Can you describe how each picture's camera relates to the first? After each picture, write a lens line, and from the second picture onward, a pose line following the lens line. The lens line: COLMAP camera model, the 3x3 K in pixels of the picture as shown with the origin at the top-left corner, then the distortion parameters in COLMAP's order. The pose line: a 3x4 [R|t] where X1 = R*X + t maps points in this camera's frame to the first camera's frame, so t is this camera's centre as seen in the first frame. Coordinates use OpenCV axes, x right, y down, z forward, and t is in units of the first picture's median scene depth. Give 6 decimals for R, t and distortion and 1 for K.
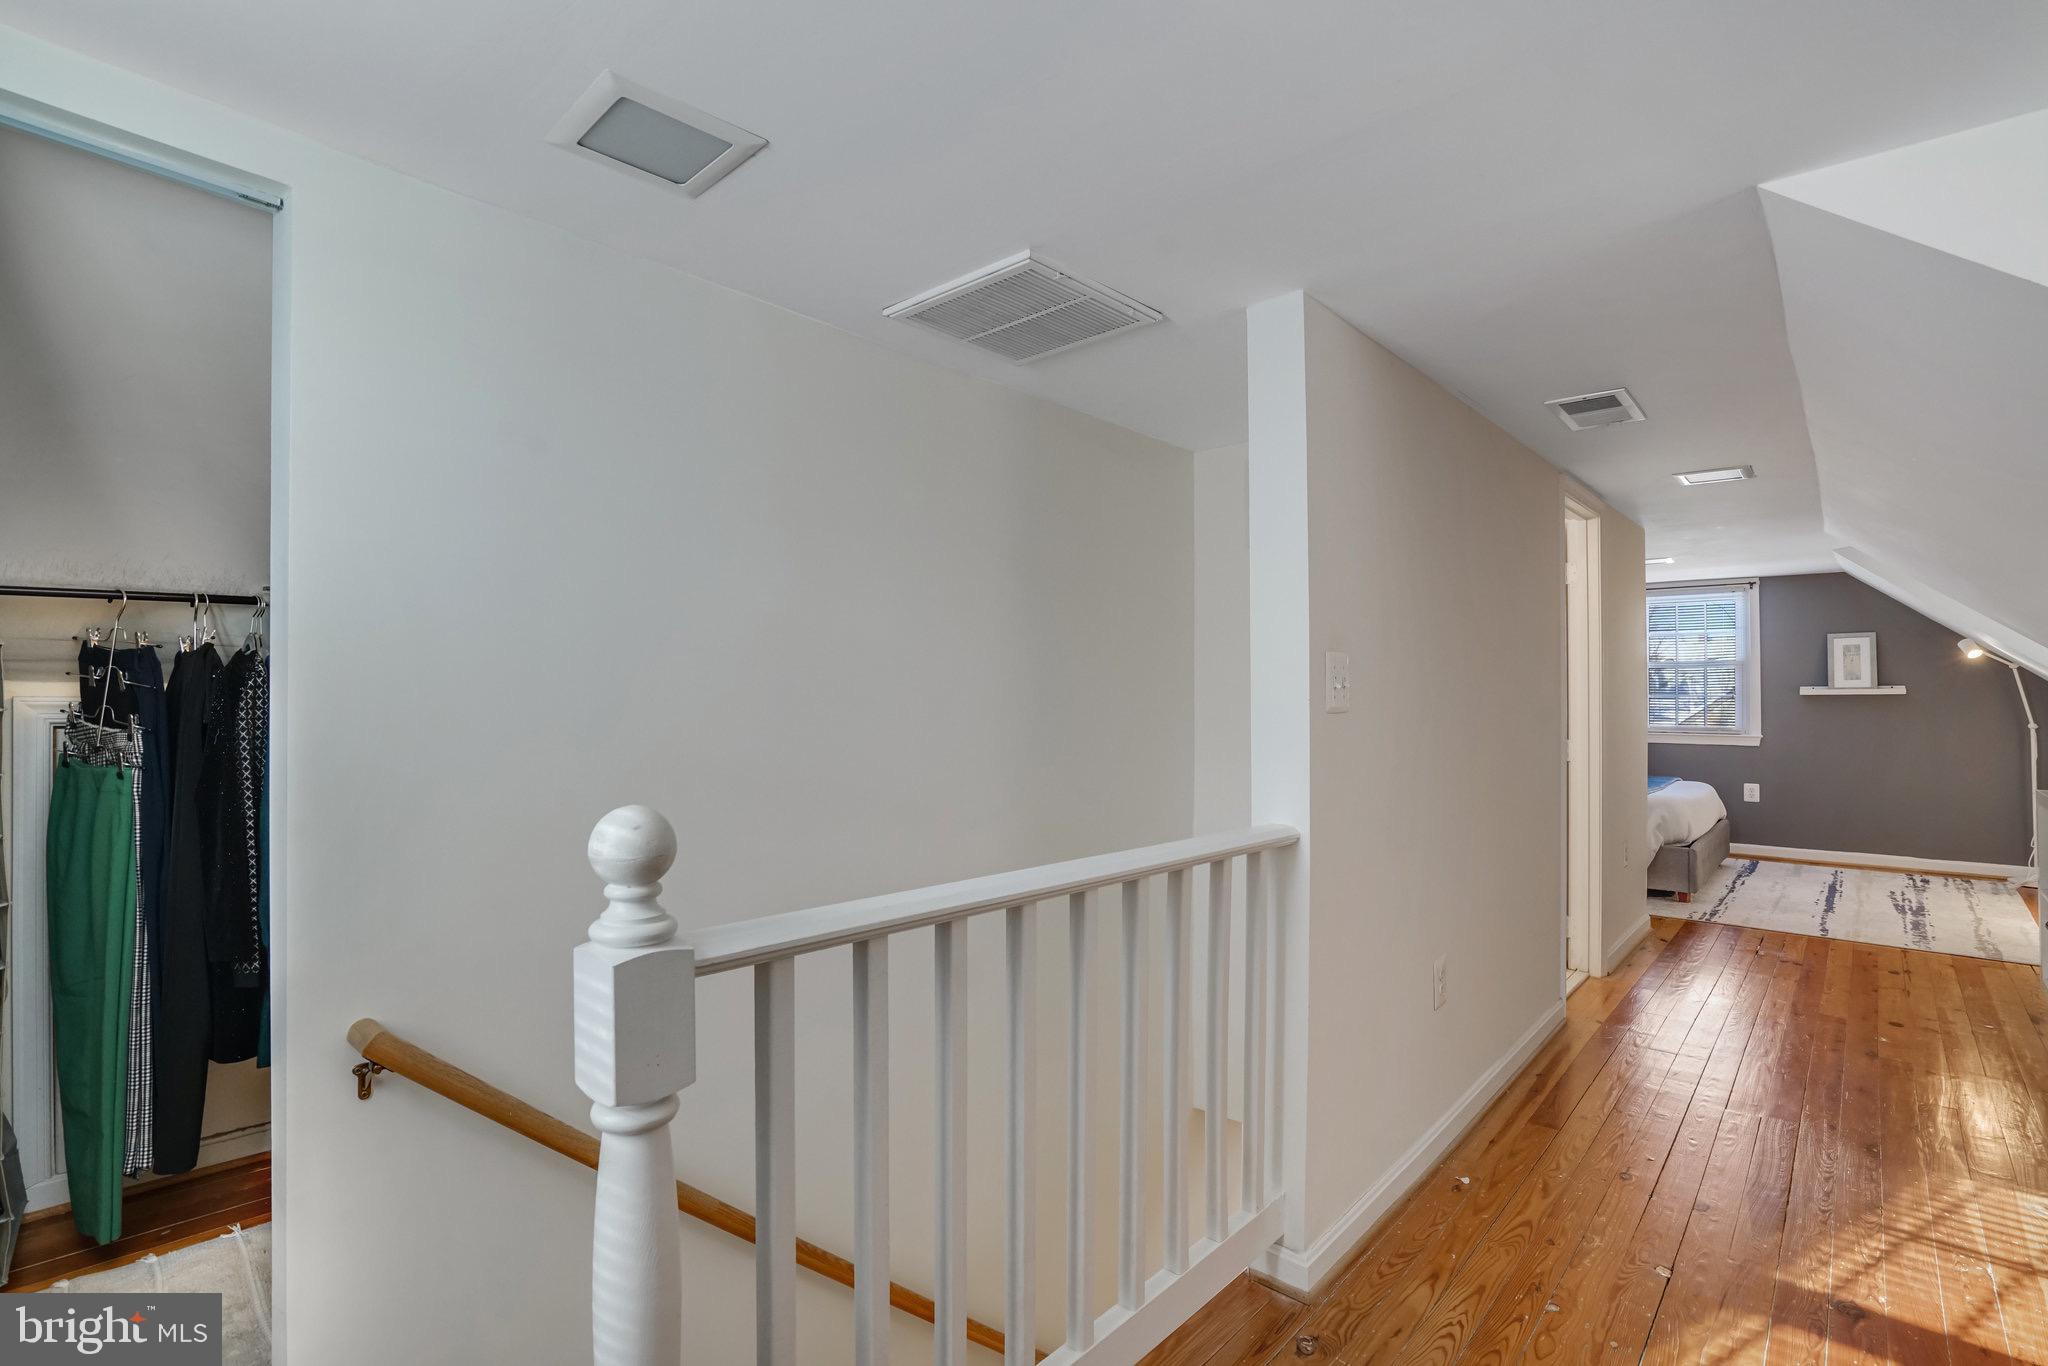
lens RADIAL K [[924.1, 0, 1024.0], [0, 924.1, 683.0], [0, 0, 1]] dist [0.001377, 0.000280]
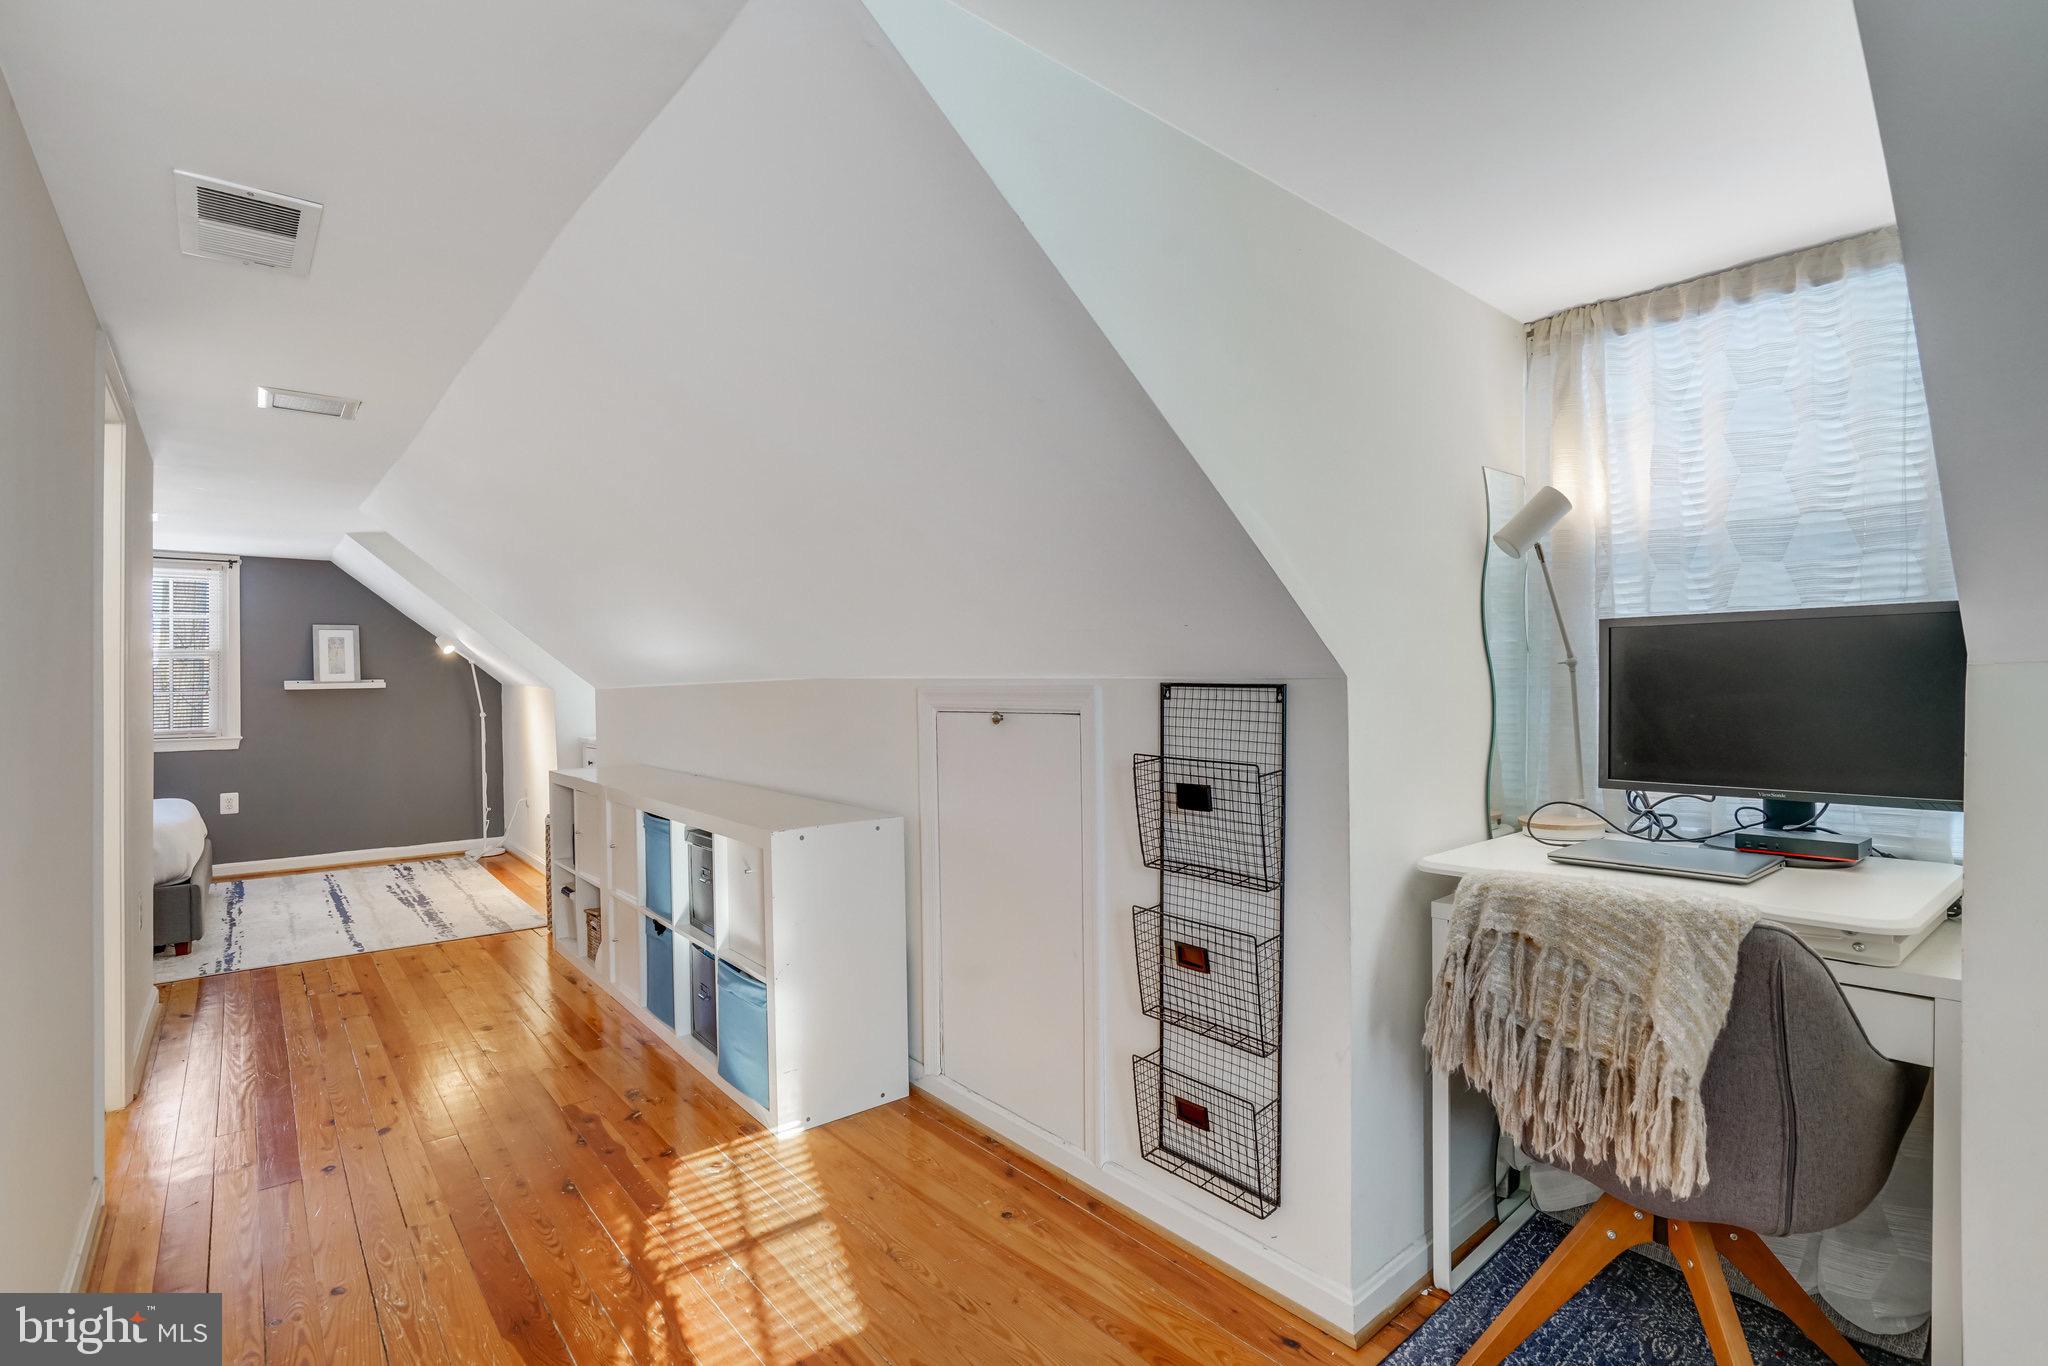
lens RADIAL K [[953.8, 0, 1016.5], [0, 953.8, 676.6], [0, 0, 1]] dist [-0.057233, 0.021234]
pose [[0.135660, 0.005571, 0.990740, 0.032353], [-0.000101, 0.999984, -0.005609, 0.005415], [-0.990755, 0.000660, 0.135658, 0.176334]]
